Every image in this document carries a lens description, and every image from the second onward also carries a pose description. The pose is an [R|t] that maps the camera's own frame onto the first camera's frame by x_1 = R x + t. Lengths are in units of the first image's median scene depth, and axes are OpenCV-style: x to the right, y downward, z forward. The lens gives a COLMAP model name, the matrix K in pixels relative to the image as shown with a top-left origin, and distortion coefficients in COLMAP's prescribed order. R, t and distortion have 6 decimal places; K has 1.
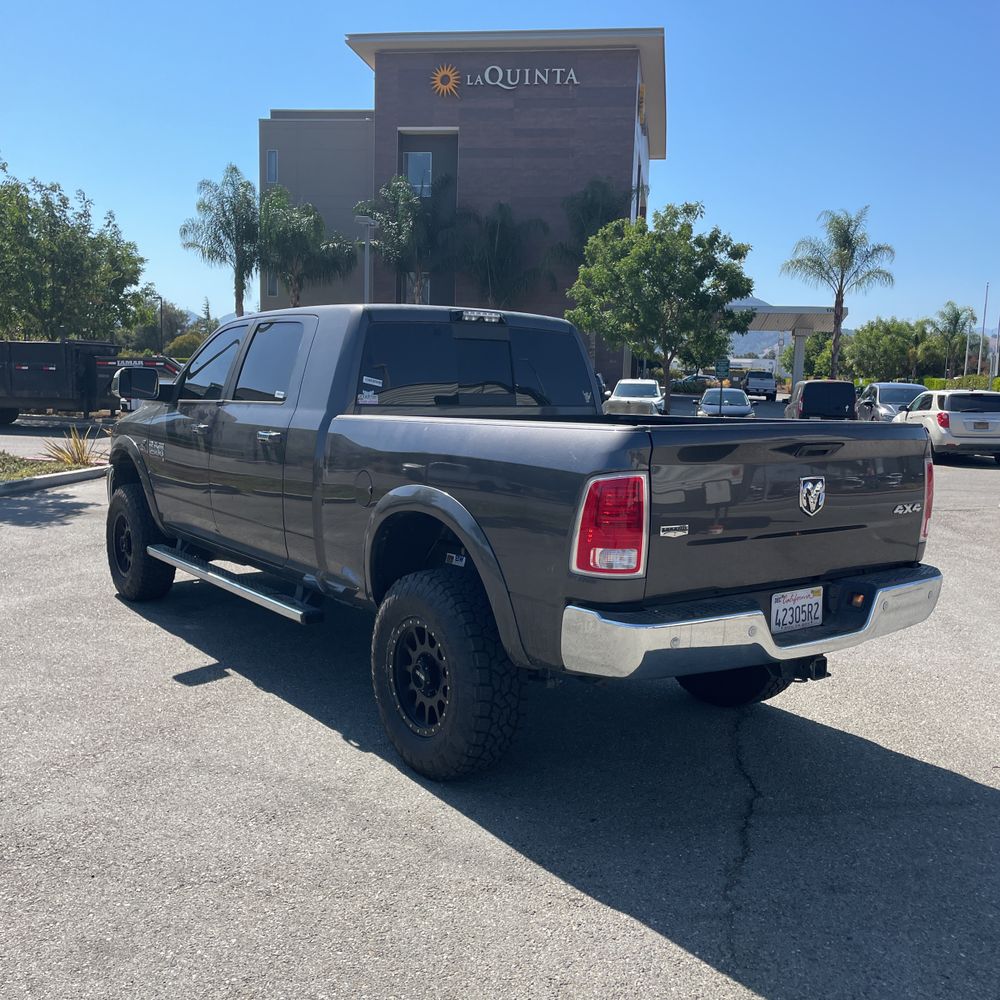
lens RADIAL K [[1012.5, 0, 502.7], [0, 1012.5, 513.2], [0, 0, 1]] dist [0.045033, 0.000000]
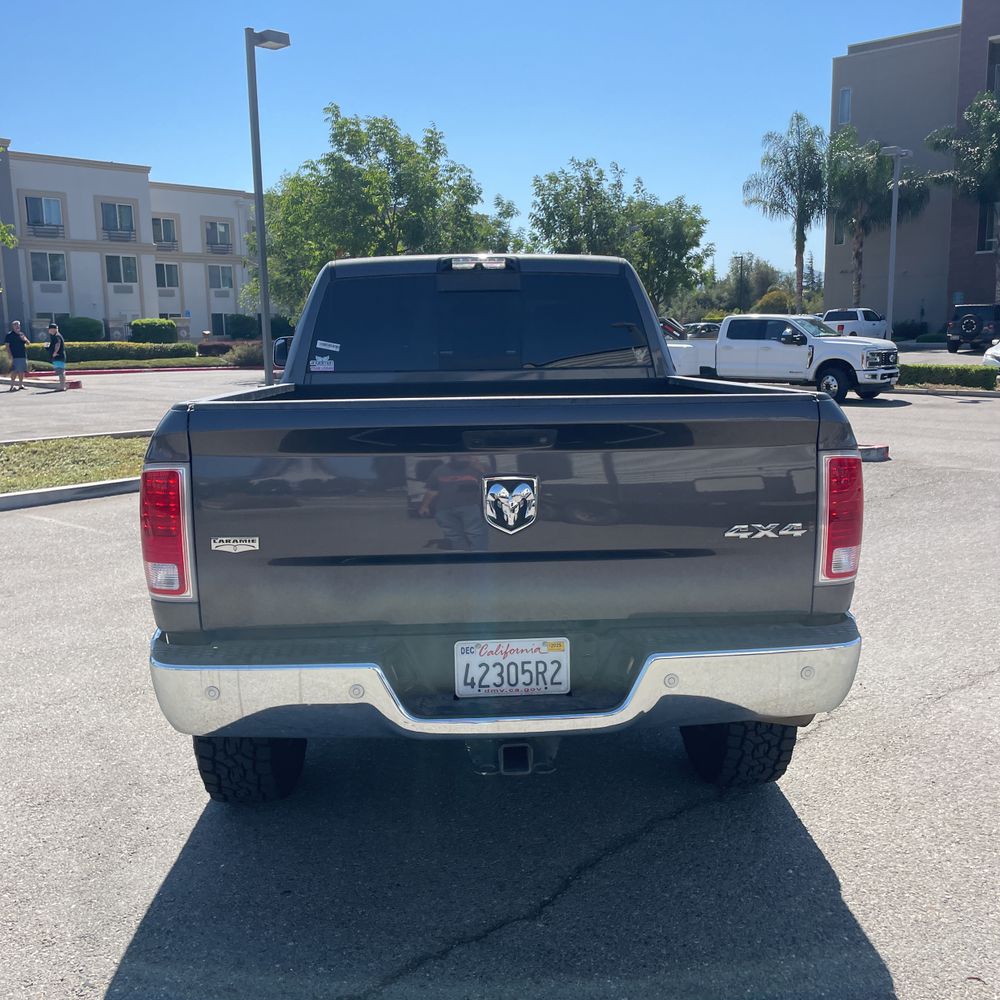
lens RADIAL K [[1012.5, 0, 503.9], [0, 1012.5, 494.8], [0, 0, 1]] dist [0.045033, 0.000000]
pose [[0.835232, 0.052446, -0.547392, 0.507085], [-0.038781, 0.998581, 0.036500, -0.036357], [0.548529, -0.009257, 0.836080, 0.327130]]
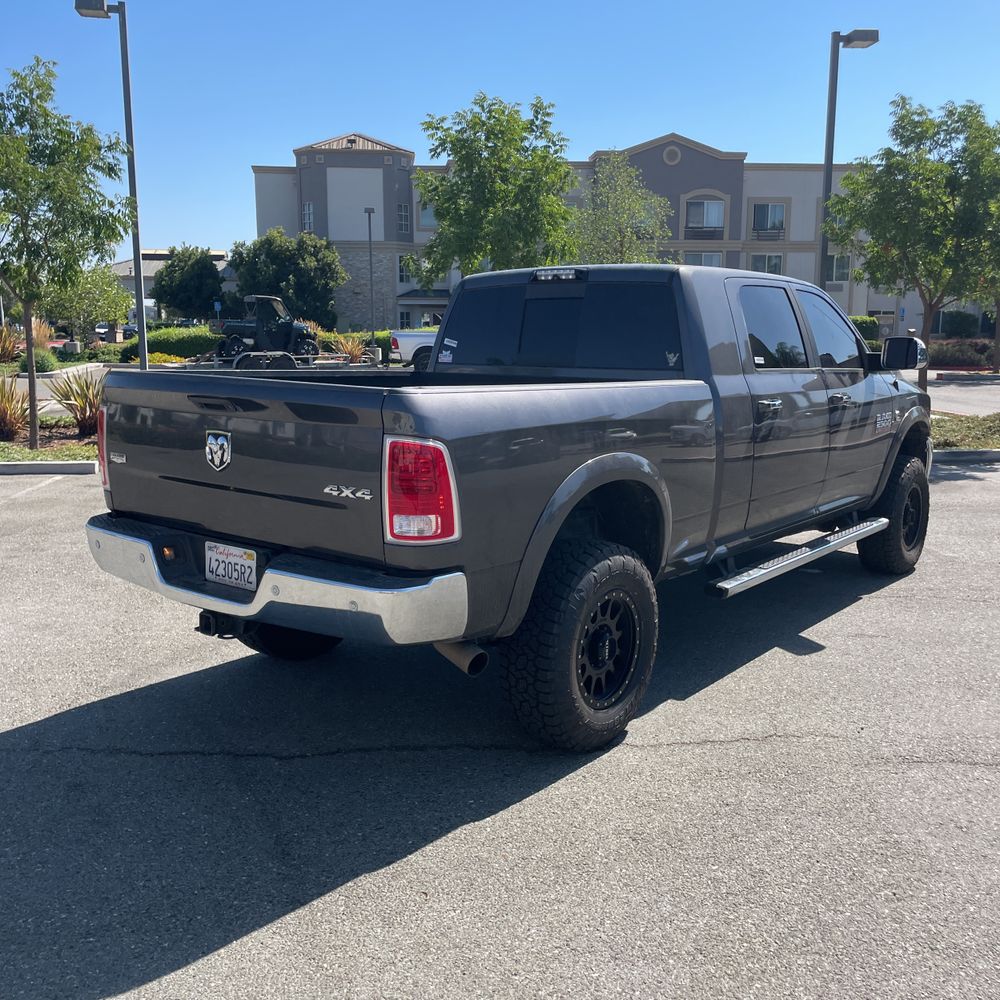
lens RADIAL K [[1012.5, 0, 490.9], [0, 1012.5, 496.7], [0, 0, 1]] dist [0.045033, 0.000000]
pose [[0.256139, 0.133922, -0.957318, 1.002616], [-0.127373, 0.986397, 0.103910, -0.082759], [0.958211, 0.095321, 0.269713, 0.750438]]
